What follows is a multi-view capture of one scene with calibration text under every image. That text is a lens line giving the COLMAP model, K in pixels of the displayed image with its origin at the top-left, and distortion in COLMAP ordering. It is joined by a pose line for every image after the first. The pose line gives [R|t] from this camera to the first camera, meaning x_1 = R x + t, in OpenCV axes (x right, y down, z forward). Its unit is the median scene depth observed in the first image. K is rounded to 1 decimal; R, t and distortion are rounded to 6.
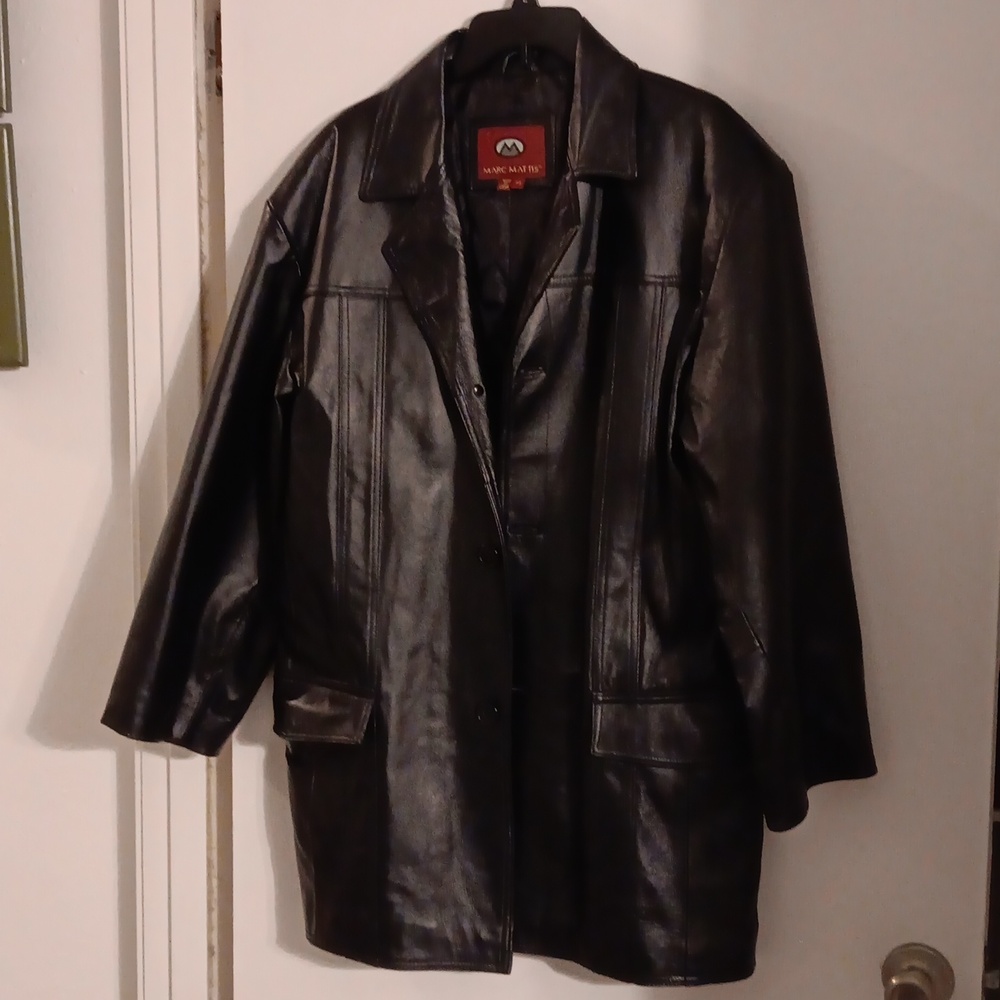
lens RADIAL K [[1491.5, 0, 500.0], [0, 1491.5, 500.0], [0, 0, 1]] dist [0.080206, -0.135860]
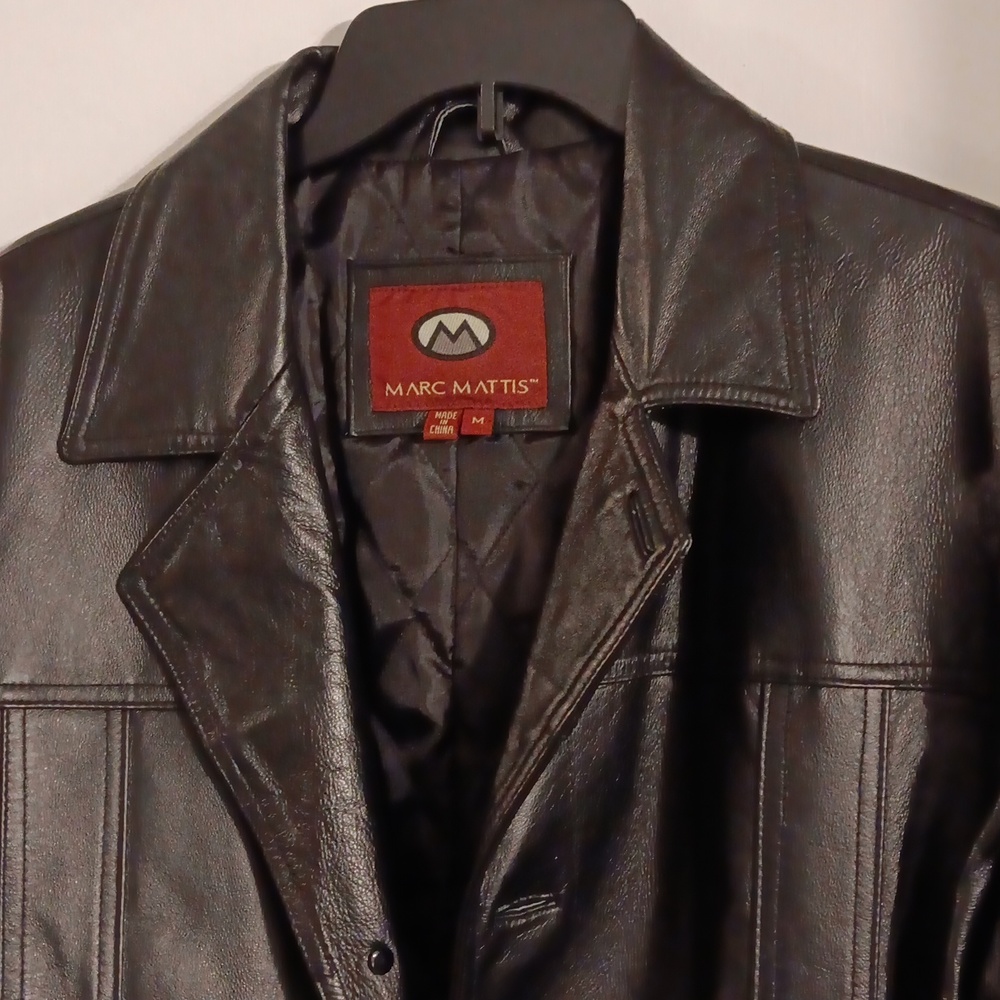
lens RADIAL K [[1491.5, 0, 500.0], [0, 1491.5, 500.0], [0, 0, 1]] dist [0.080206, -0.135860]
pose [[0.982936, -0.005066, 0.183879, -0.054128], [0.030525, 0.990253, -0.135891, -0.135984], [-0.181398, 0.139185, 0.973510, 0.611836]]
